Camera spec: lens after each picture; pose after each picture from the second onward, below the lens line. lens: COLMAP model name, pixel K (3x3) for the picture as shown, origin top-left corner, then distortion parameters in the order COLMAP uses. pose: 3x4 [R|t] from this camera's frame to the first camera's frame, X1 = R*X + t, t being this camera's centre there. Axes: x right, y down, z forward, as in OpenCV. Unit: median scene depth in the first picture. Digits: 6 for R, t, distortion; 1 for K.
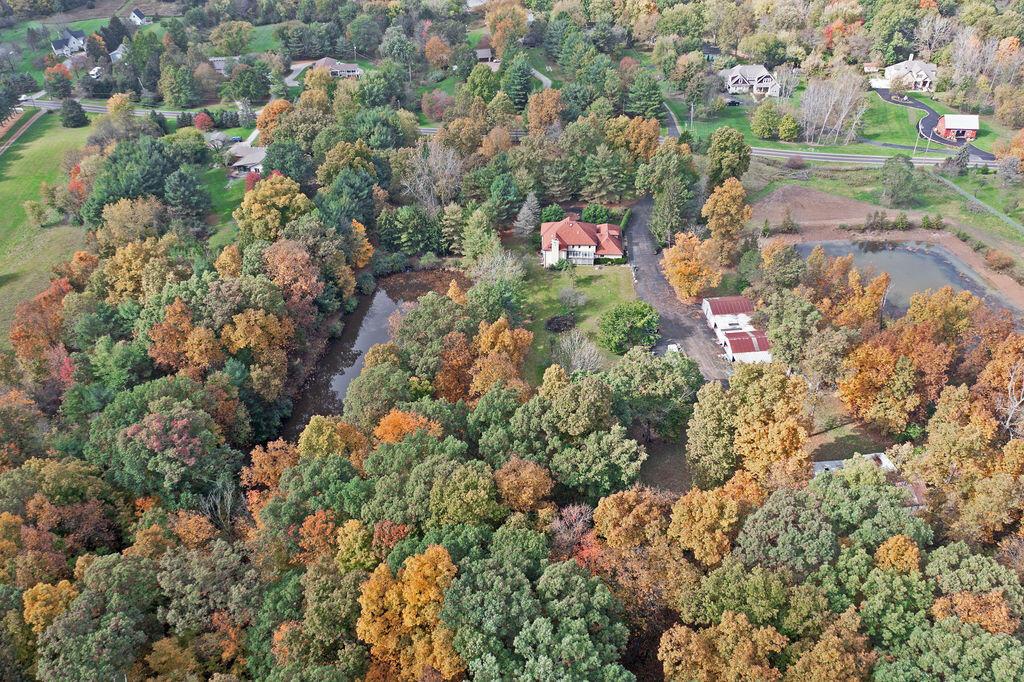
lens RADIAL K [[805.2, 0, 501.3], [0, 805.2, 337.0], [0, 0, 1]] dist [-0.035014, 0.004661]
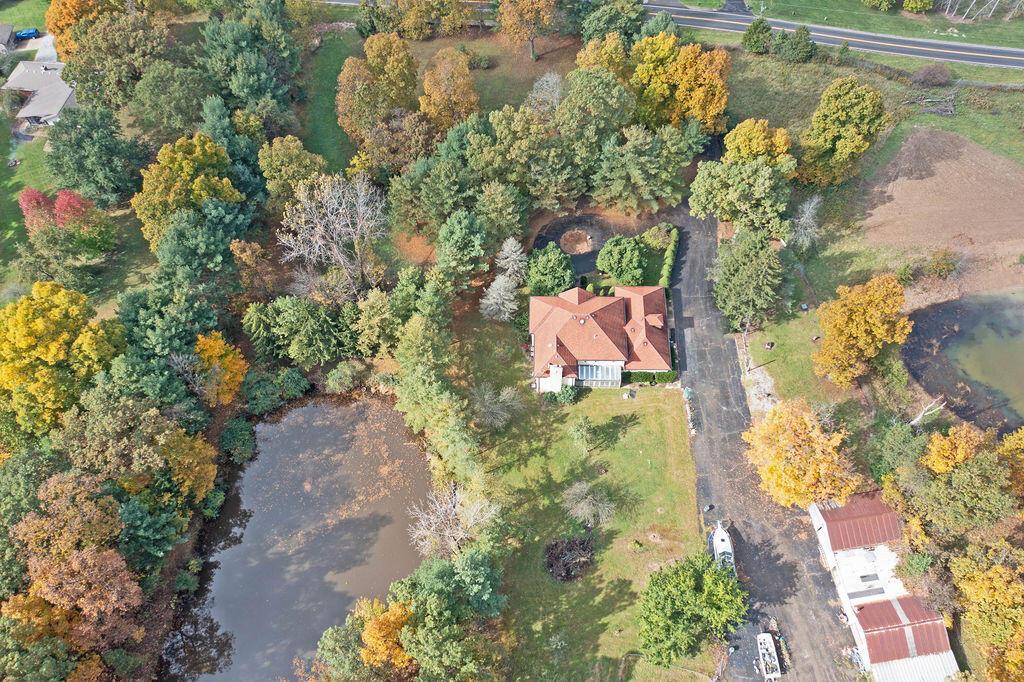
lens RADIAL K [[805.2, 0, 501.3], [0, 805.2, 337.0], [0, 0, 1]] dist [-0.035014, 0.004661]
pose [[0.998951, -0.042313, 0.017533, 0.018266], [0.032578, 0.925492, 0.377364, -0.348990], [-0.032194, -0.376397, 0.925899, 0.467951]]
